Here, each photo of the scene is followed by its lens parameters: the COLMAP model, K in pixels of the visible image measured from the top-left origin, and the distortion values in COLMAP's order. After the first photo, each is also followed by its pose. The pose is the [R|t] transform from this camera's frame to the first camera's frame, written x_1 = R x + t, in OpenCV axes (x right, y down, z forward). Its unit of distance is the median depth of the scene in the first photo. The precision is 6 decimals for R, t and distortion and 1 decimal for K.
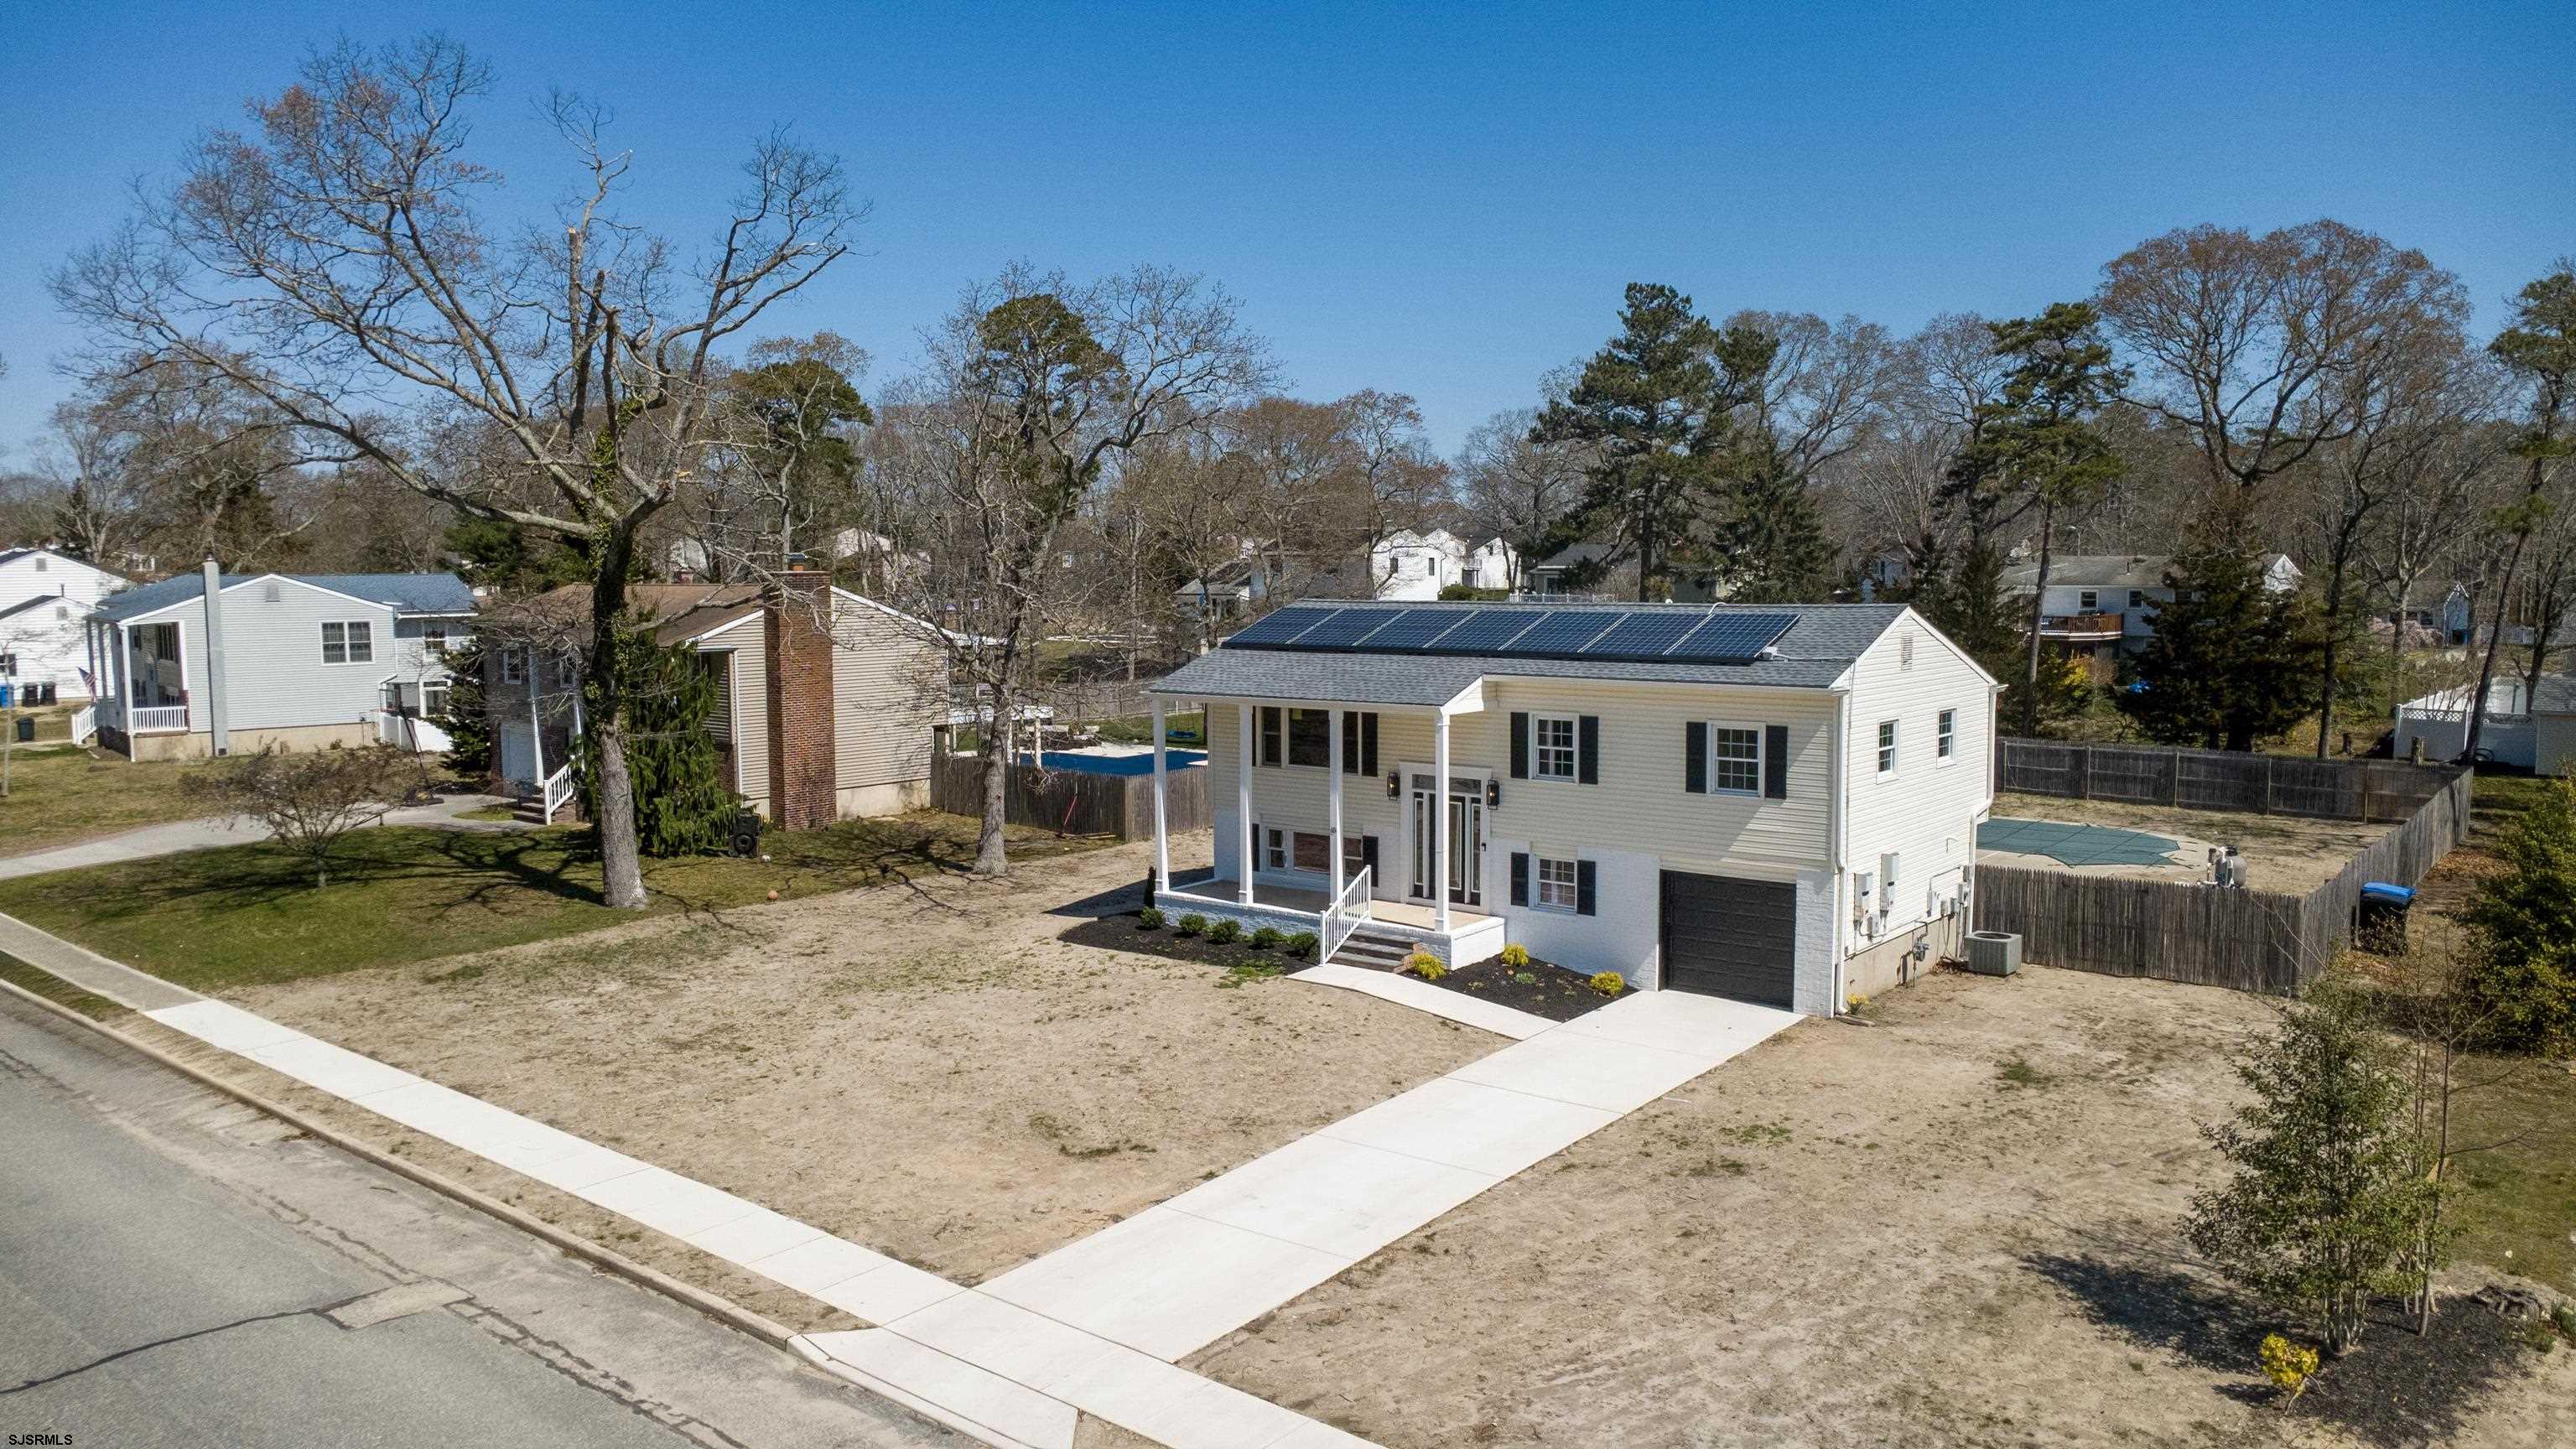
lens RADIAL K [[1812.1, 0, 1288.0], [0, 1812.1, 724.5], [0, 0, 1]] dist [0.024127, -0.040902]
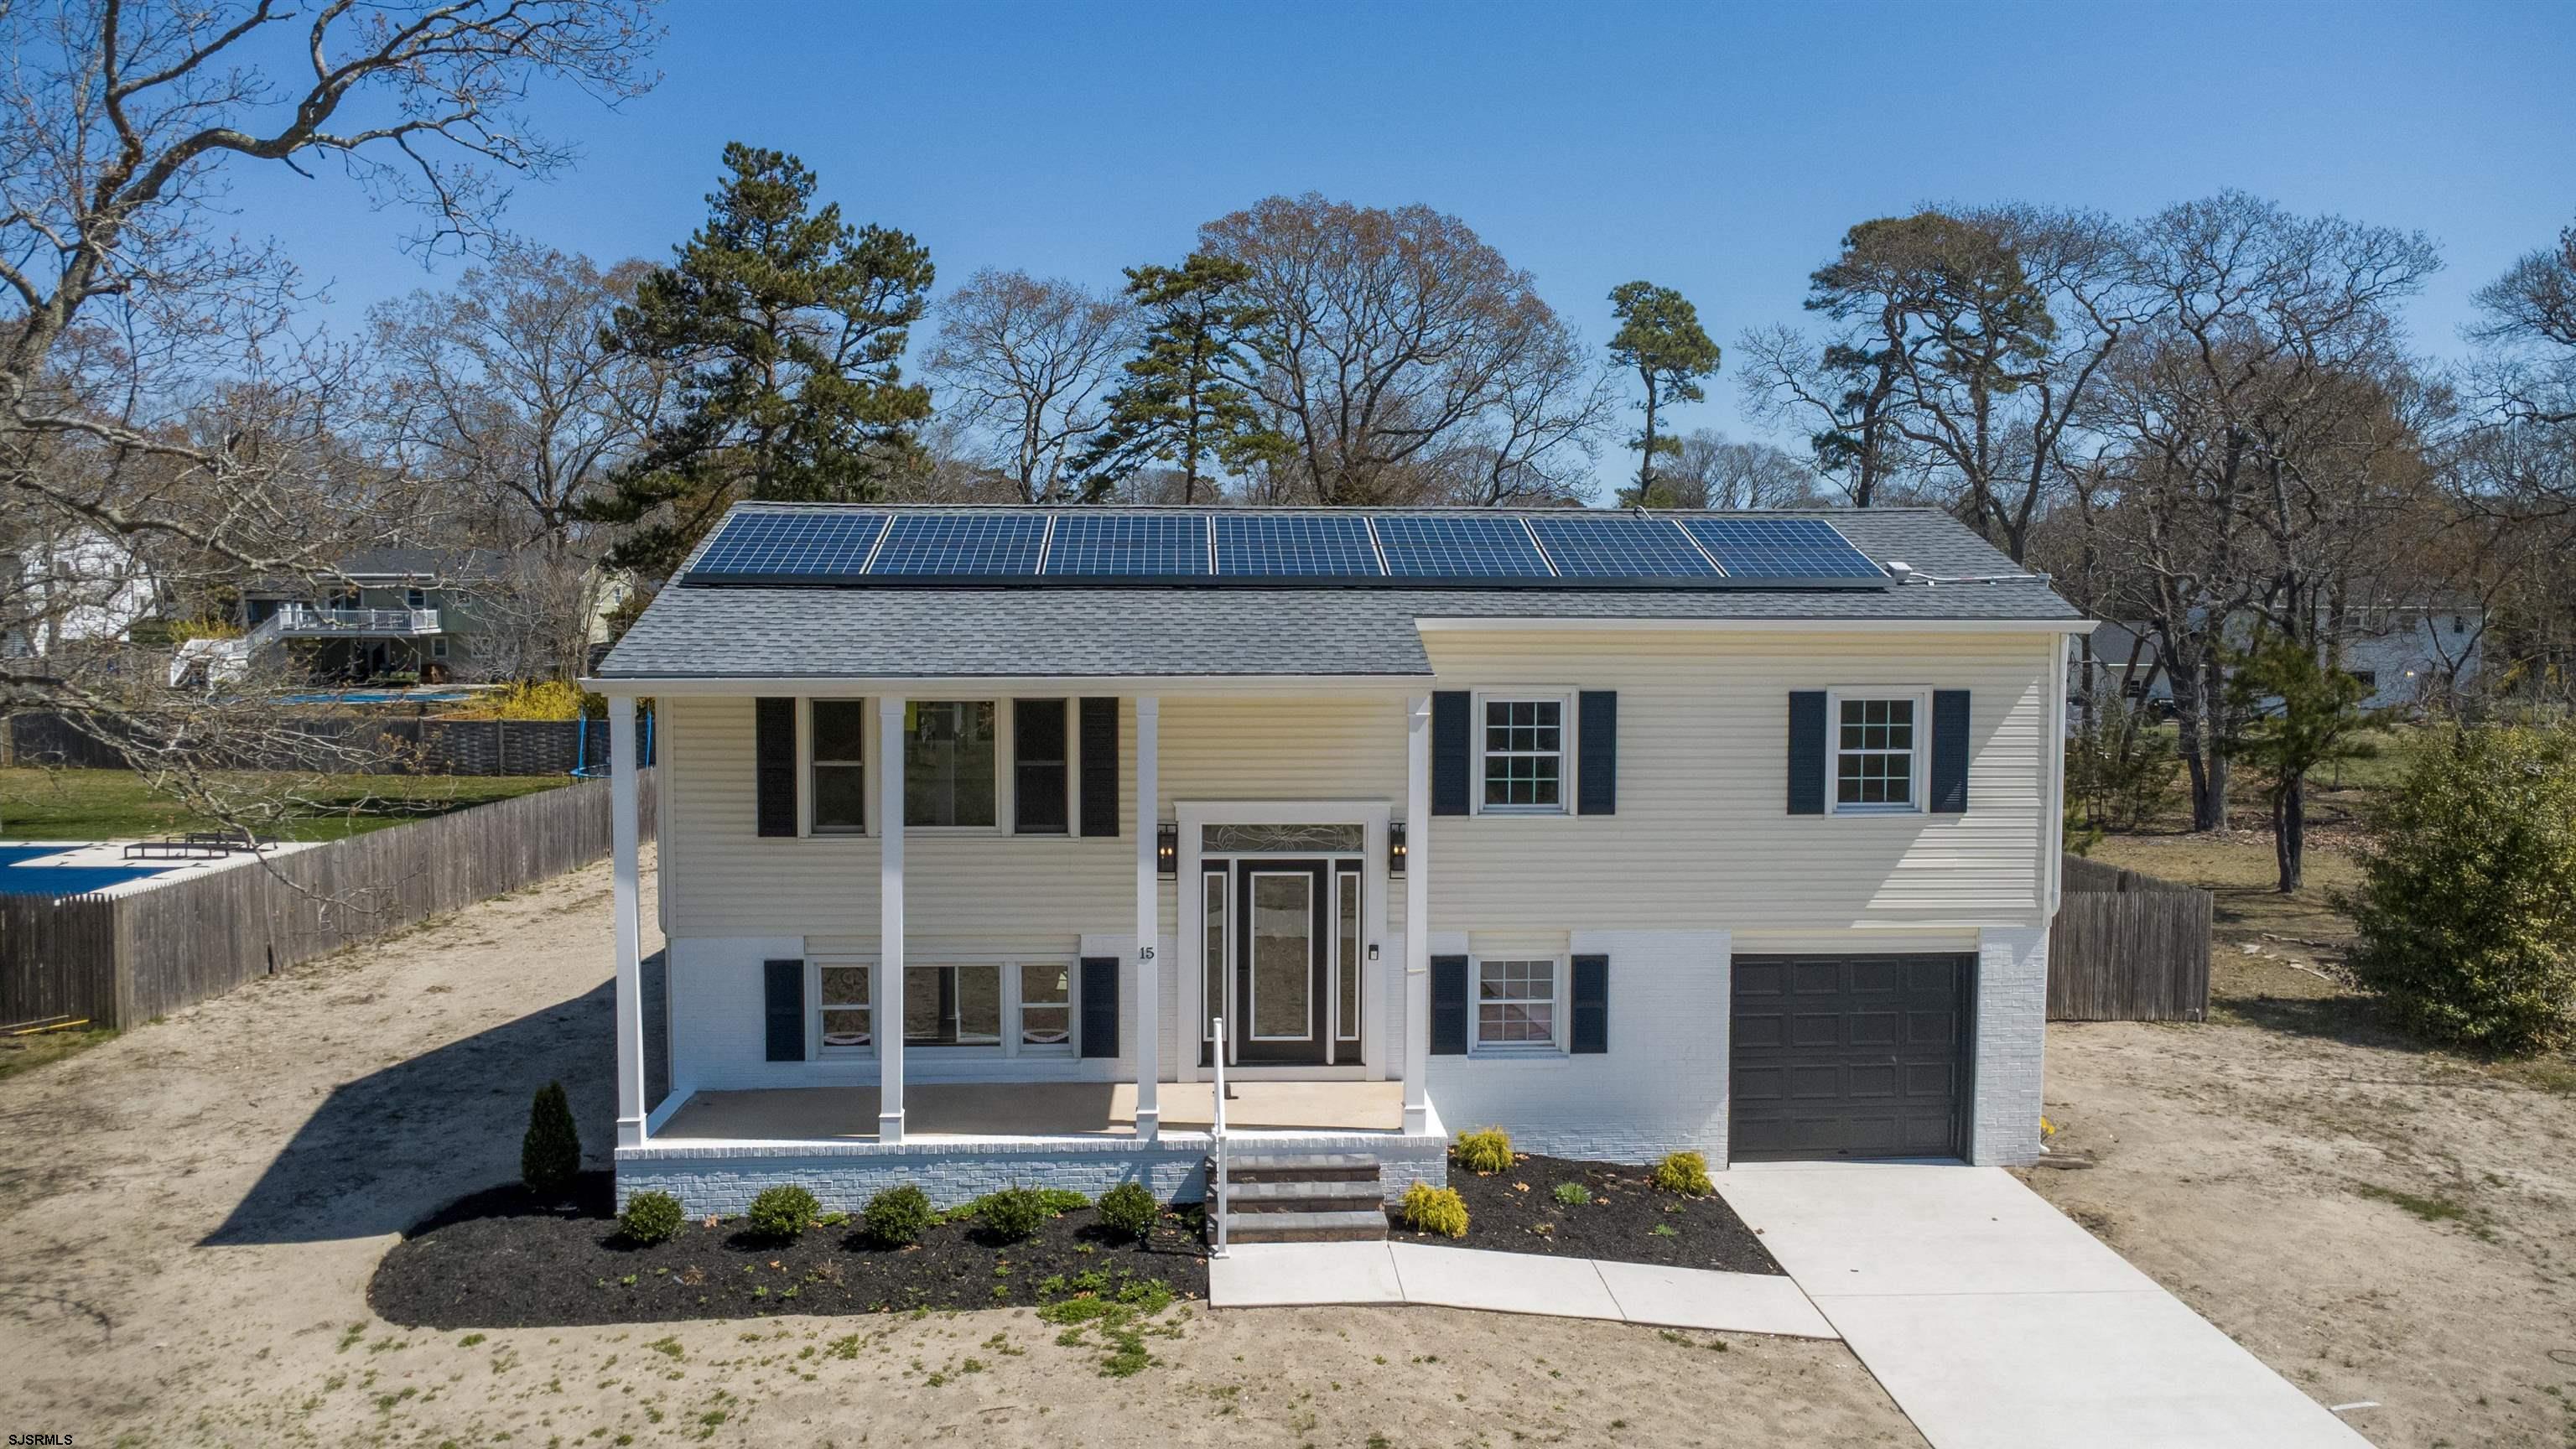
lens RADIAL K [[1812.1, 0, 1288.0], [0, 1812.1, 724.5], [0, 0, 1]] dist [0.024127, -0.040902]
pose [[0.740583, -0.033607, 0.671124, -0.302747], [0.051363, 0.998658, -0.006670, 0.004890], [-0.669999, 0.039410, 0.741315, 0.730697]]
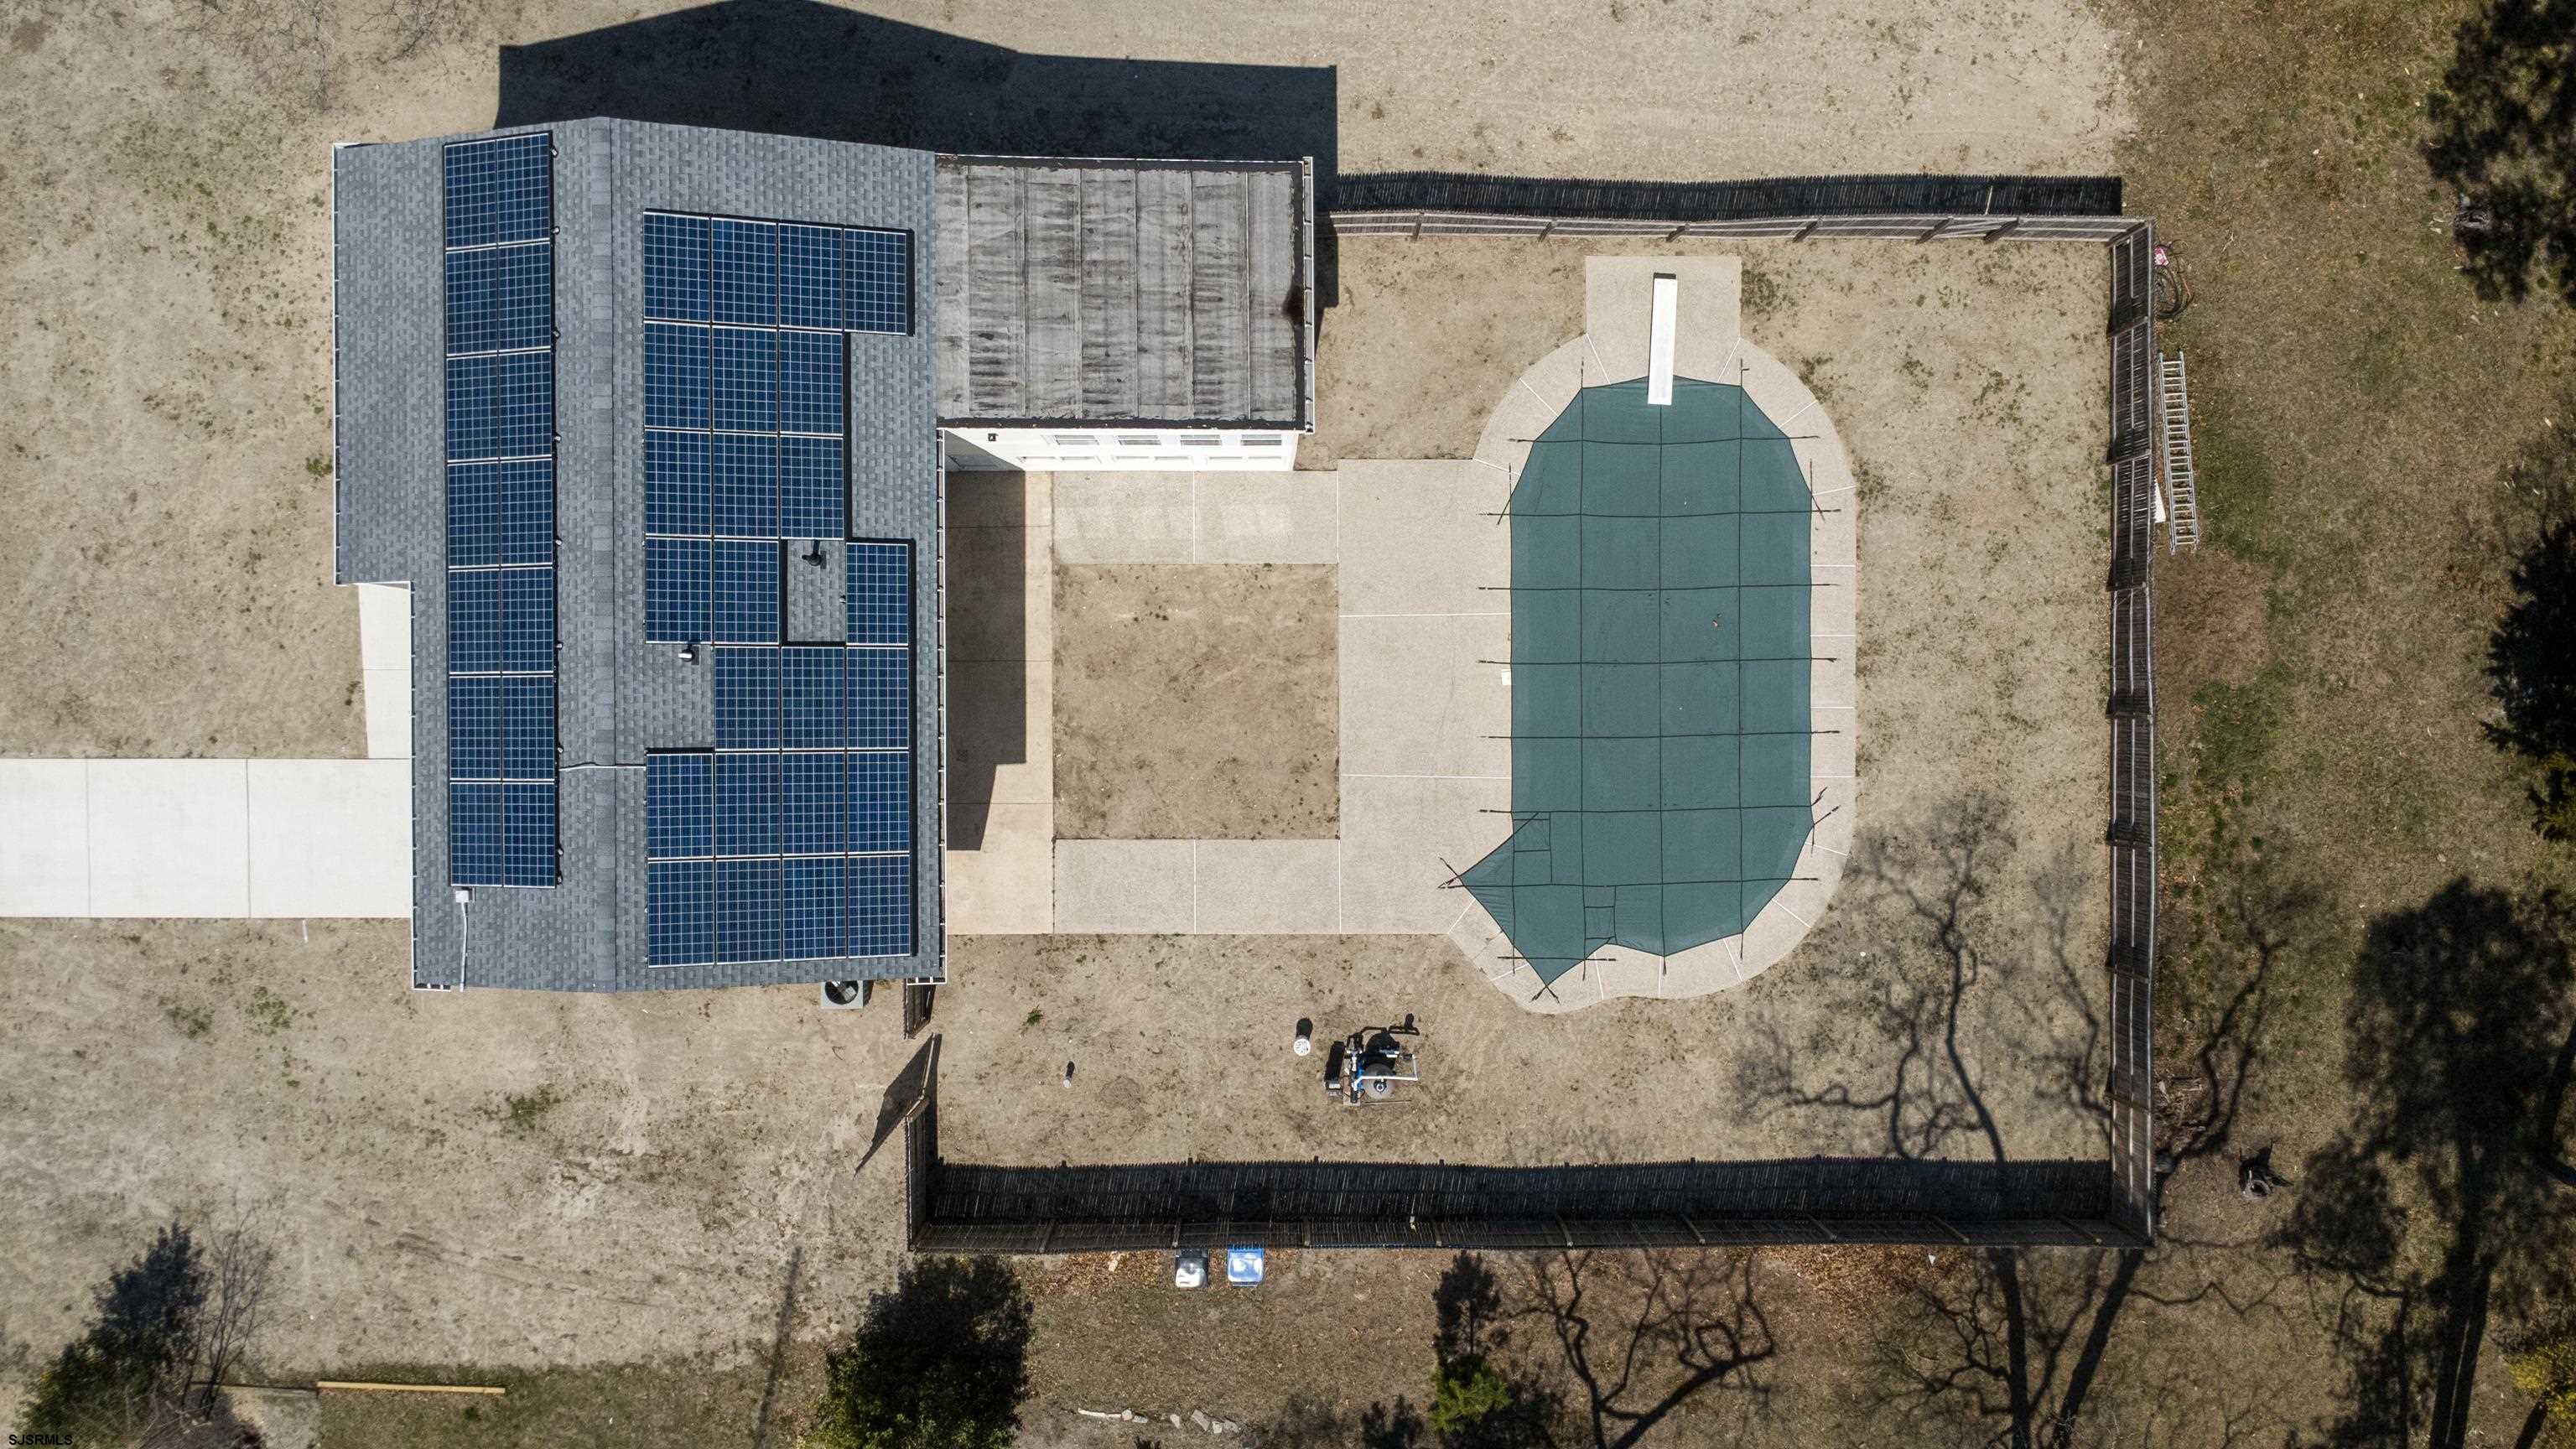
lens RADIAL K [[1823.1, 0, 1287.4], [0, 1823.1, 728.2], [0, 0, 1]] dist [0.008763, -0.011474]
pose [[0.630598, 0.775815, 0.021387, 0.471892], [-0.091198, 0.046705, 0.994737, -1.084433], [0.770733, -0.629230, 0.100205, 1.359620]]
